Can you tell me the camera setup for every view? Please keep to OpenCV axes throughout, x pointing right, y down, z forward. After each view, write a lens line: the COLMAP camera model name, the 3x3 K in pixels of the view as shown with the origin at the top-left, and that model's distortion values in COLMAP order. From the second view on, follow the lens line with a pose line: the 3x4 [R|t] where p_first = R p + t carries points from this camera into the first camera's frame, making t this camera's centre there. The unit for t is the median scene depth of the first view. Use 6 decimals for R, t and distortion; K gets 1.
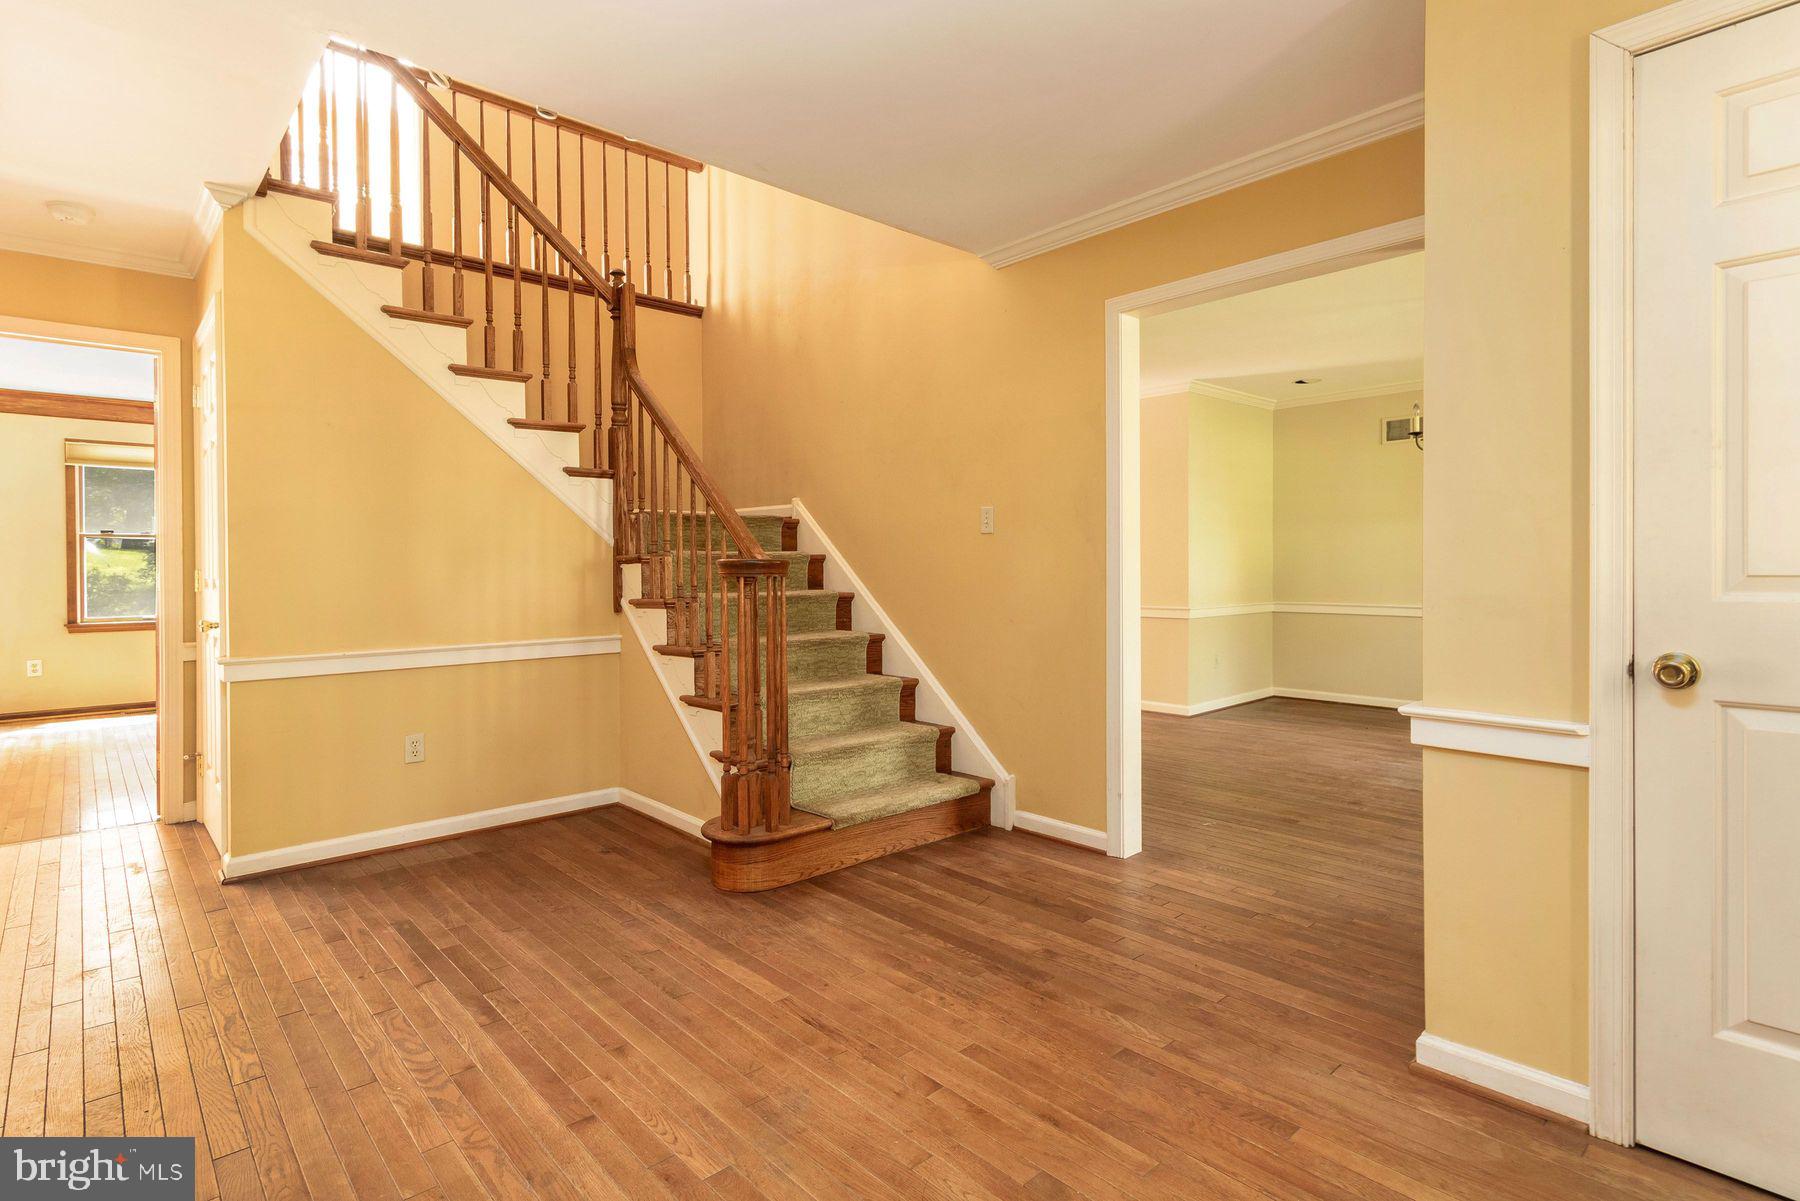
lens RADIAL K [[884.3, 0, 888.3], [0, 884.3, 568.6], [0, 0, 1]] dist [0.001940, -0.000035]
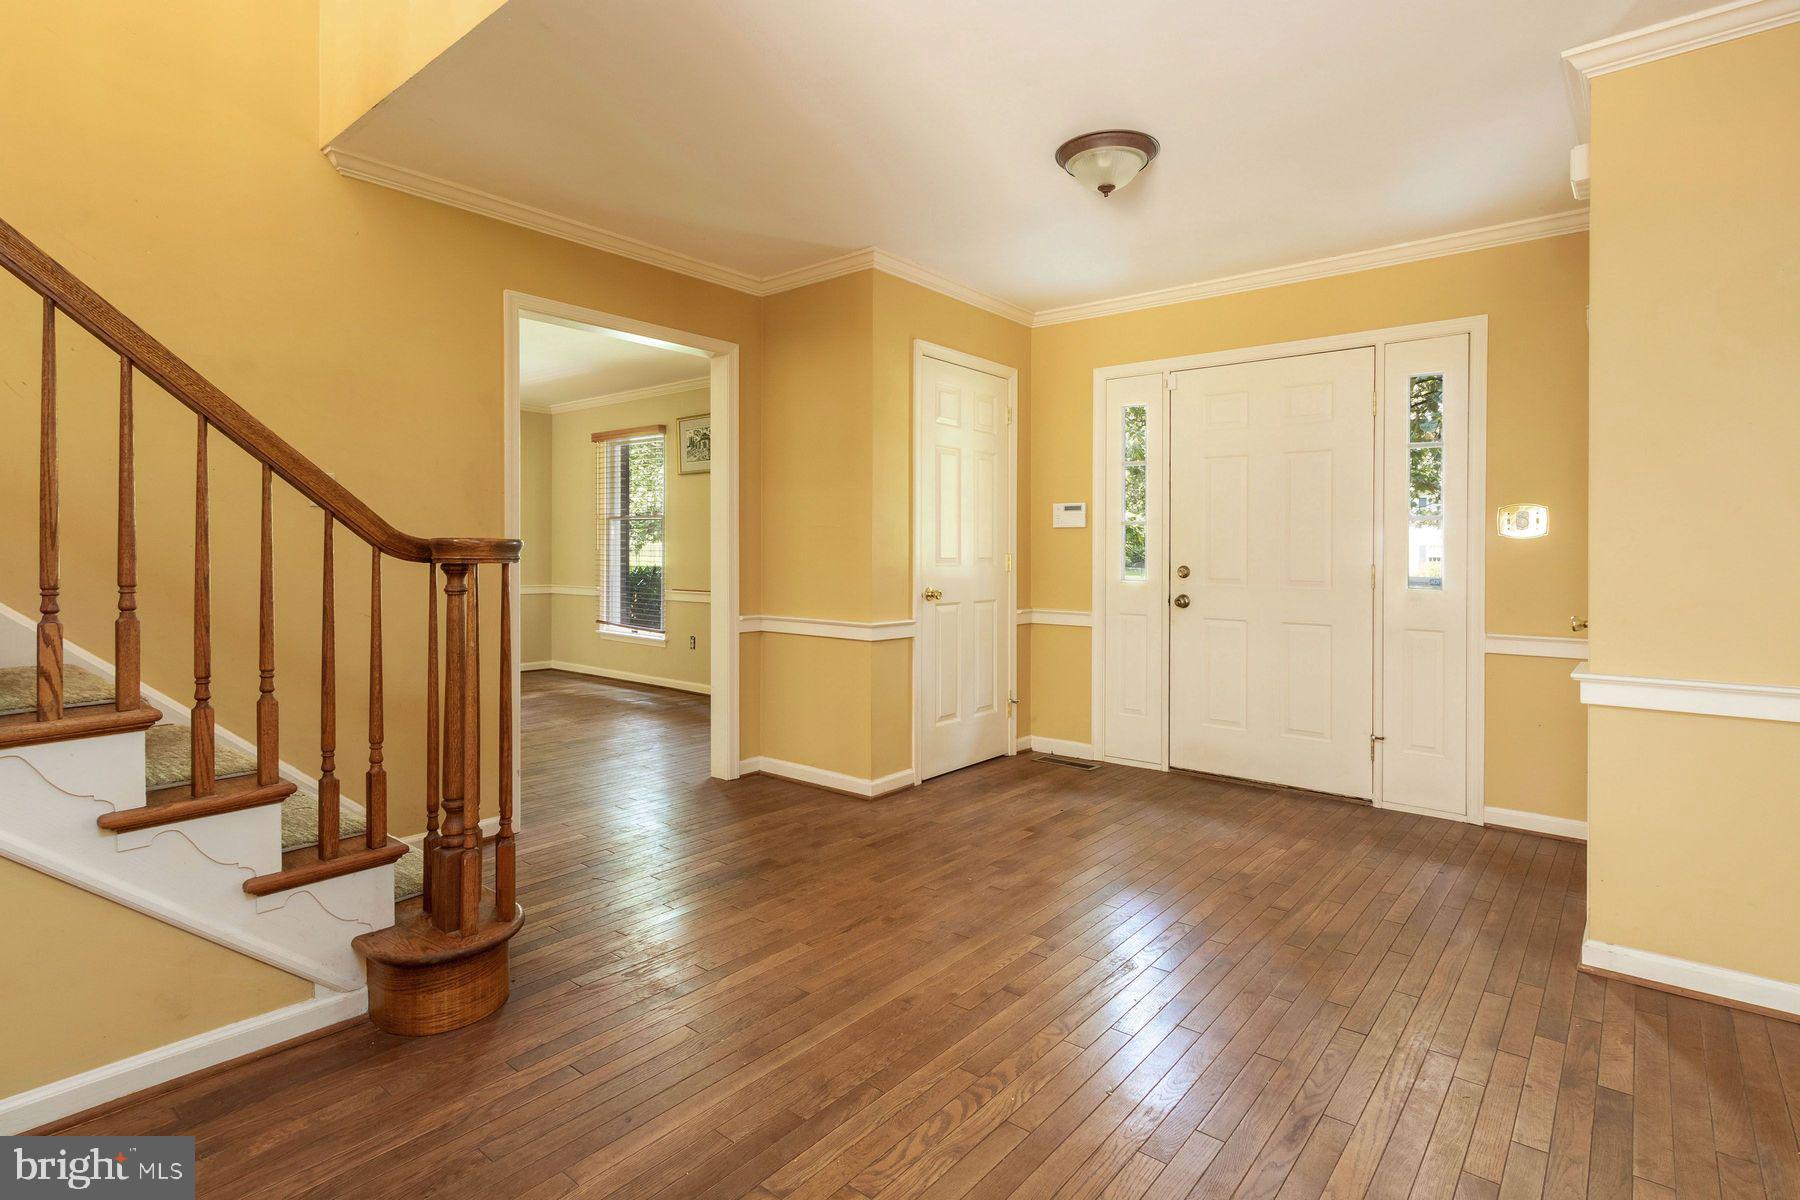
lens RADIAL K [[884.3, 0, 888.3], [0, 884.3, 568.1], [0, 0, 1]] dist [0.001940, -0.000035]
pose [[-0.128464, -0.011384, 0.991649, -1.303530], [-0.003052, 0.999934, 0.011084, 0.004207], [-0.991710, -0.001602, -0.128490, 1.112012]]
